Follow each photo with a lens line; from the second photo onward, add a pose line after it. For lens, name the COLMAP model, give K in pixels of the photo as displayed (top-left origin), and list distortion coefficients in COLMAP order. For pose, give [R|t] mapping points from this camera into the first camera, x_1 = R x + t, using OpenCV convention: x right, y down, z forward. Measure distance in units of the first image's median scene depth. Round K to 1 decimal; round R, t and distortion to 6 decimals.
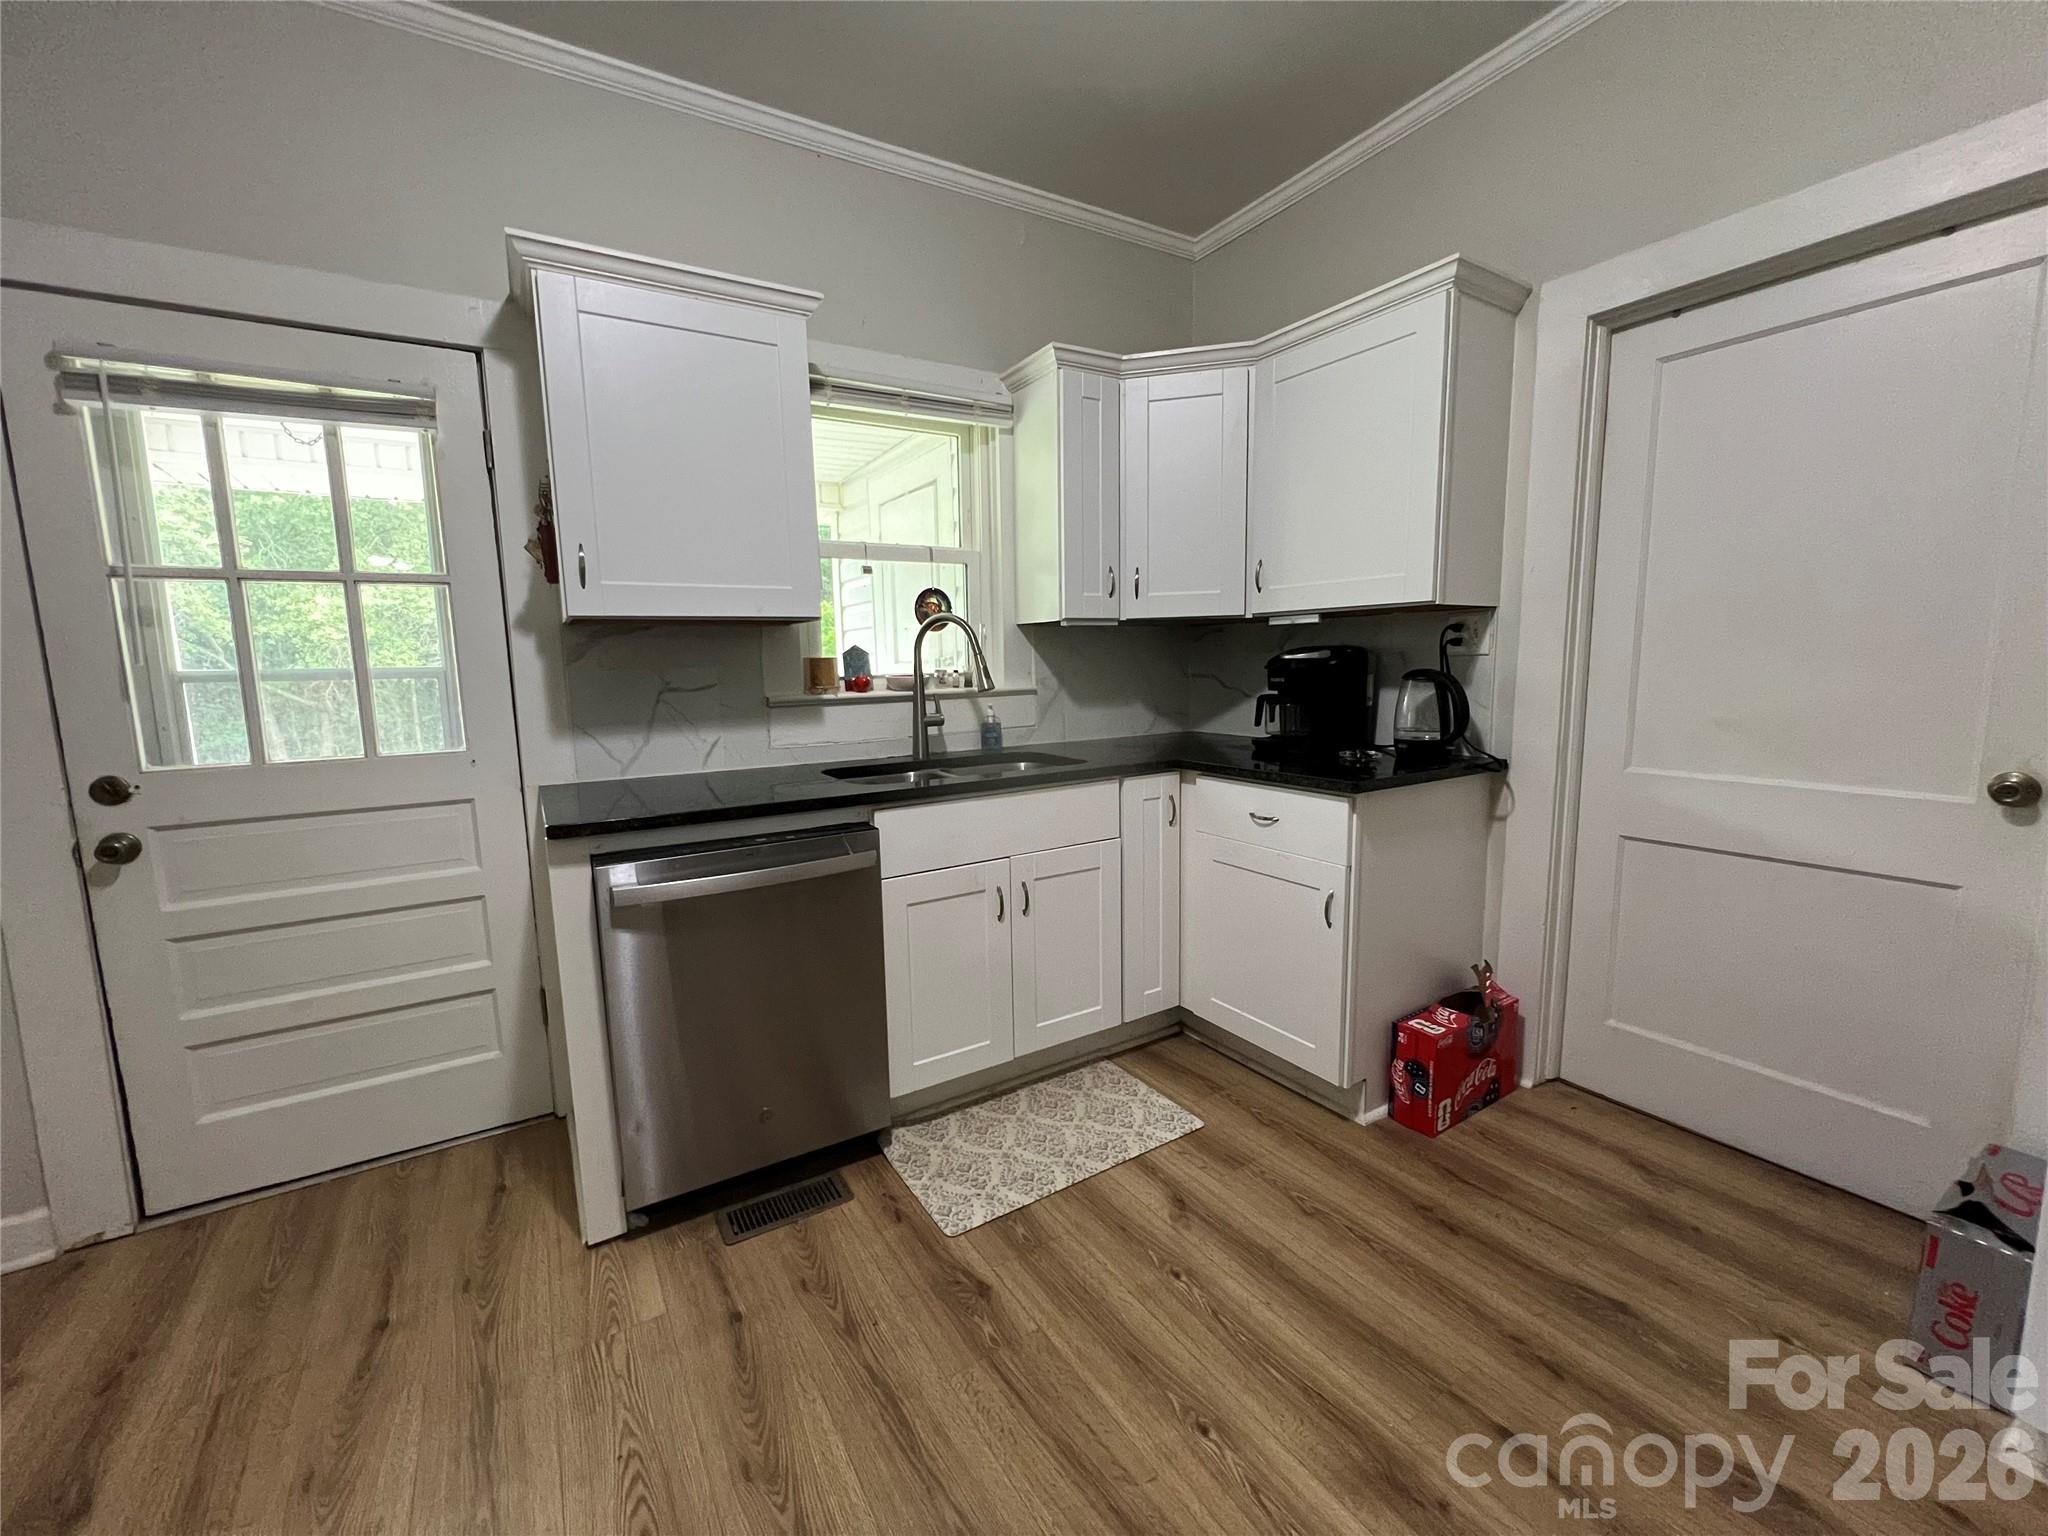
lens RADIAL K [[817.0, 0, 1017.5], [0, 817.0, 765.1], [0, 0, 1]] dist [-0.002459, 0.000598]
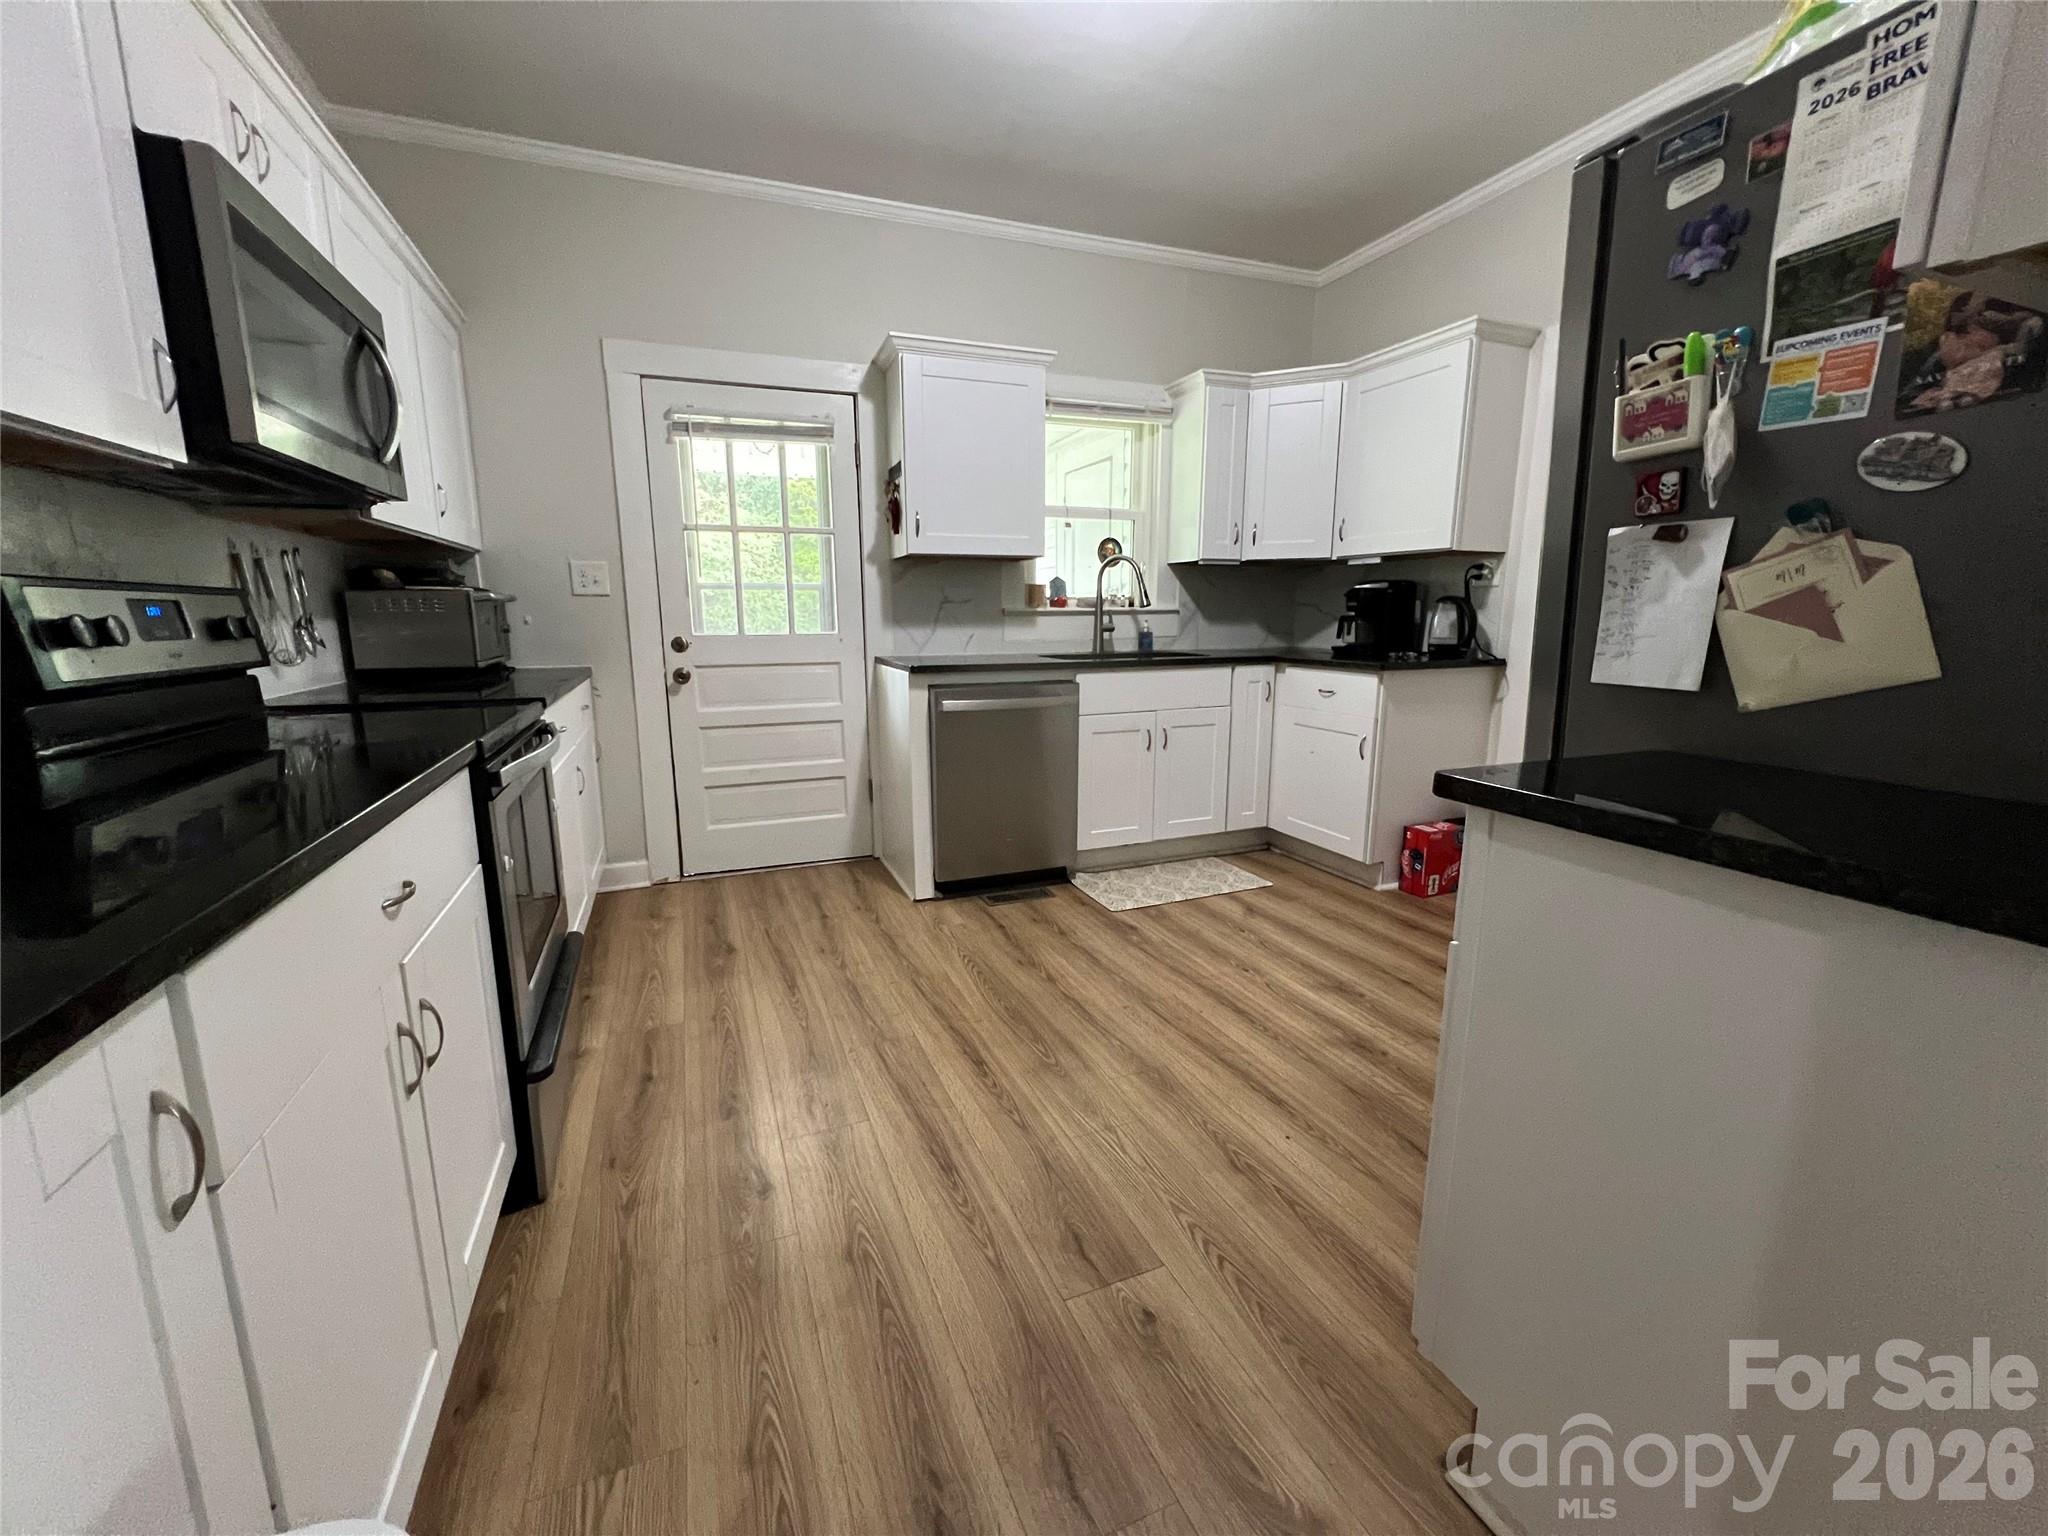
lens RADIAL K [[817.0, 0, 1018.1], [0, 817.0, 765.5], [0, 0, 1]] dist [-0.002459, 0.000598]
pose [[0.985551, 0.049121, -0.162100, -0.013317], [-0.039205, 0.997191, 0.063818, 0.139278], [0.164780, -0.056541, 0.984708, -0.658195]]
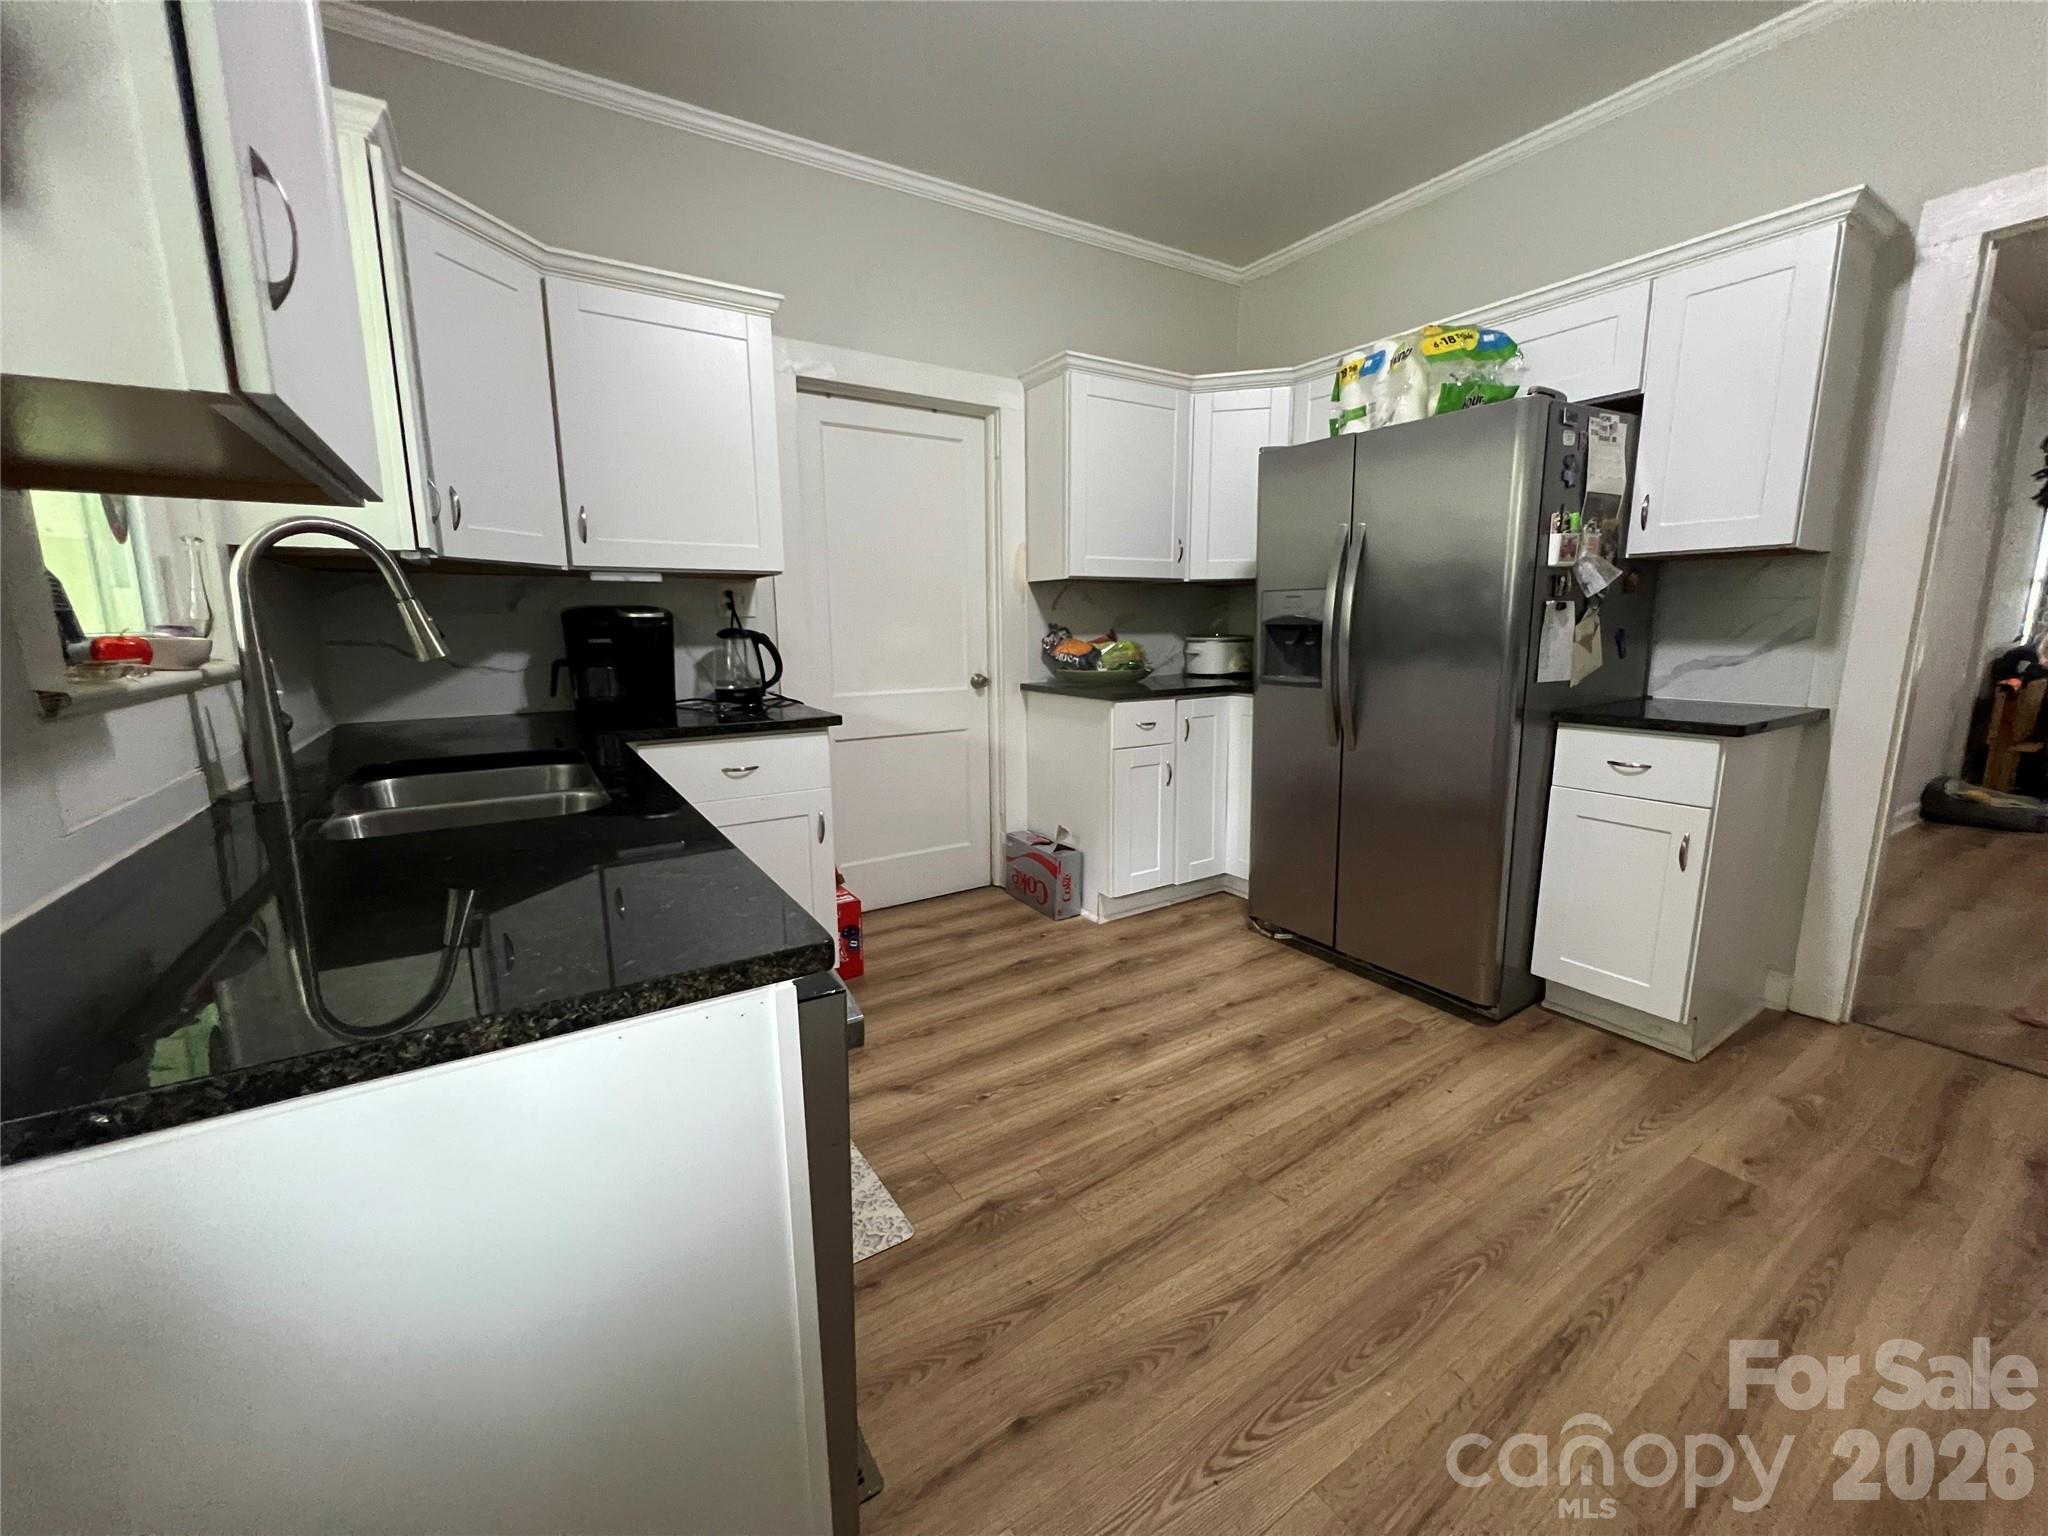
lens RADIAL K [[817.0, 0, 1020.3], [0, 817.0, 763.4], [0, 0, 1]] dist [-0.002459, 0.000598]
pose [[-0.015923, -0.152316, 0.988204, -0.798415], [0.137712, 0.978576, 0.153051, -0.058170], [-0.990344, 0.138524, 0.005394, 0.701862]]
